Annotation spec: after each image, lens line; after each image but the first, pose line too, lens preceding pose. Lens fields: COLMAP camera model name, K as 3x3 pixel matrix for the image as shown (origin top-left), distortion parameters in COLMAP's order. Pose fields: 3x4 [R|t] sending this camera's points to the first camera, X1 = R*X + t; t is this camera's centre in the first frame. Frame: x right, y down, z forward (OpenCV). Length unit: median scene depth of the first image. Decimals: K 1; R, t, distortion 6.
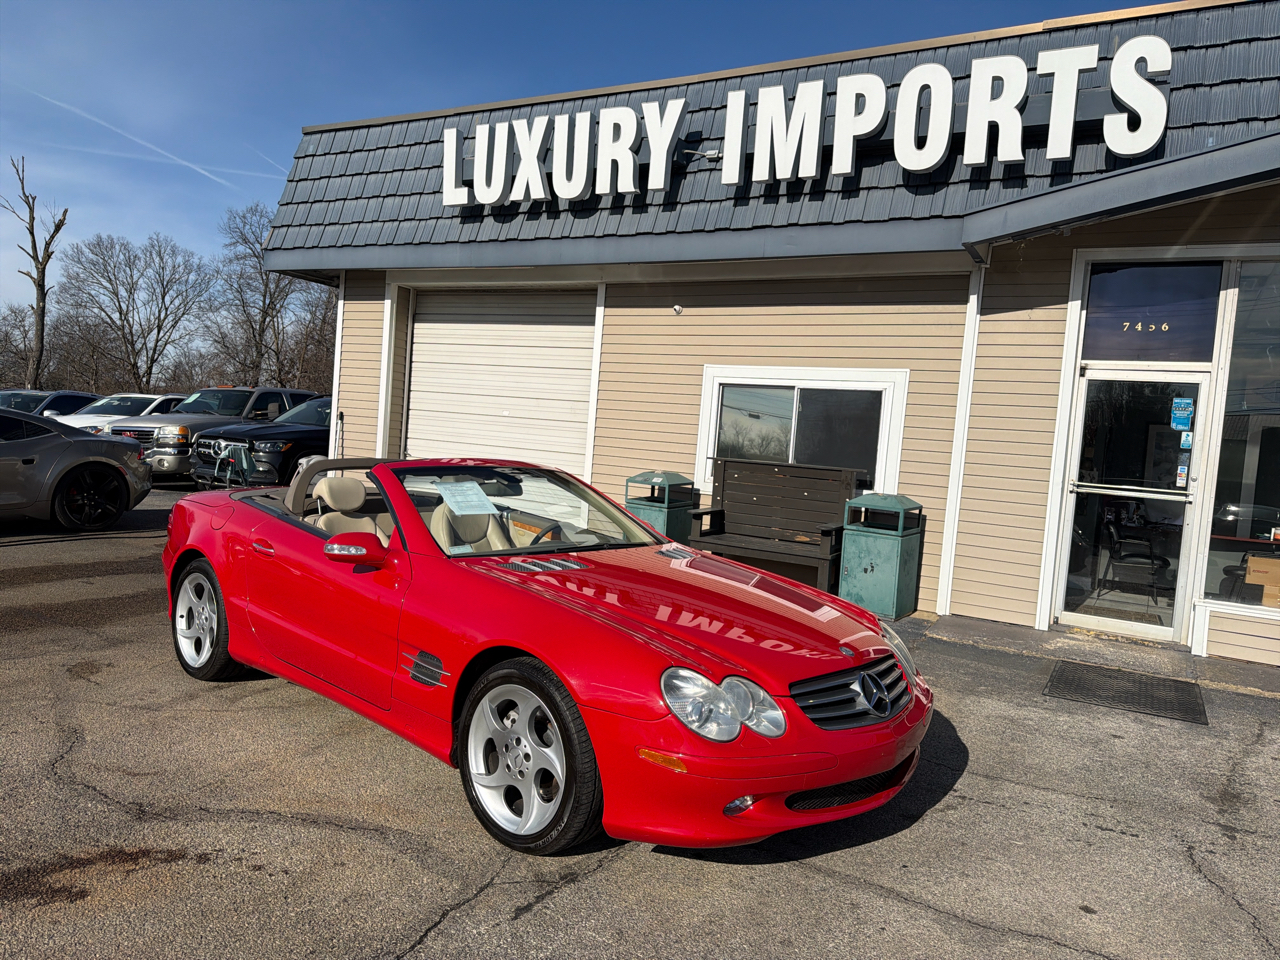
lens RADIAL K [[895.0, 0, 638.1], [0, 895.0, 487.2], [0, 0, 1]] dist [0.038677, -0.051979]
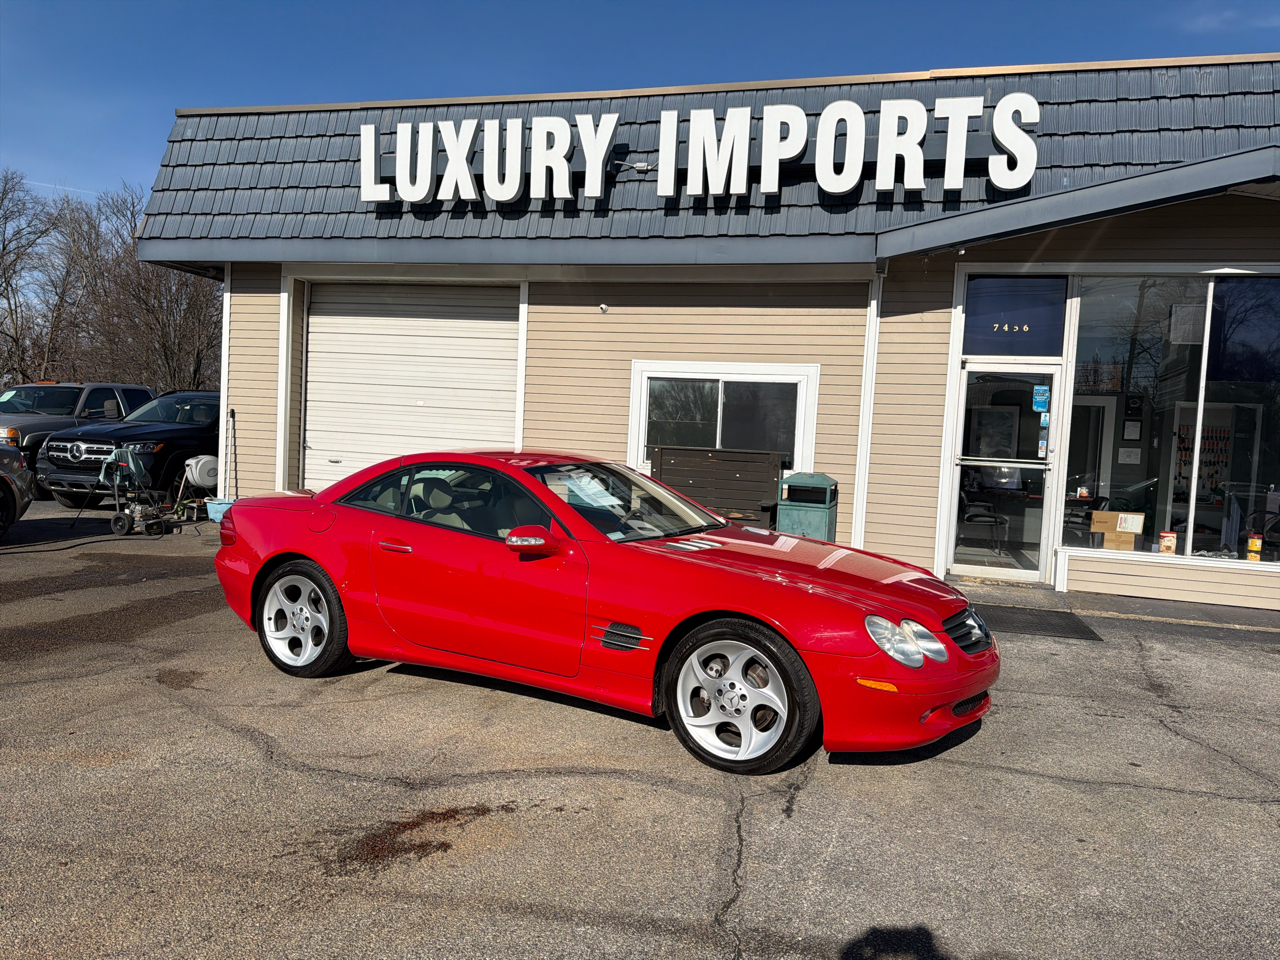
lens RADIAL K [[886.5, 0, 645.4], [0, 886.5, 488.1], [0, 0, 1]] dist [0.097622, -0.164422]
pose [[0.968810, -0.043701, 0.243919, -0.214668], [0.038864, 0.998941, 0.024611, -0.009229], [-0.244737, -0.014364, 0.969483, -0.061645]]
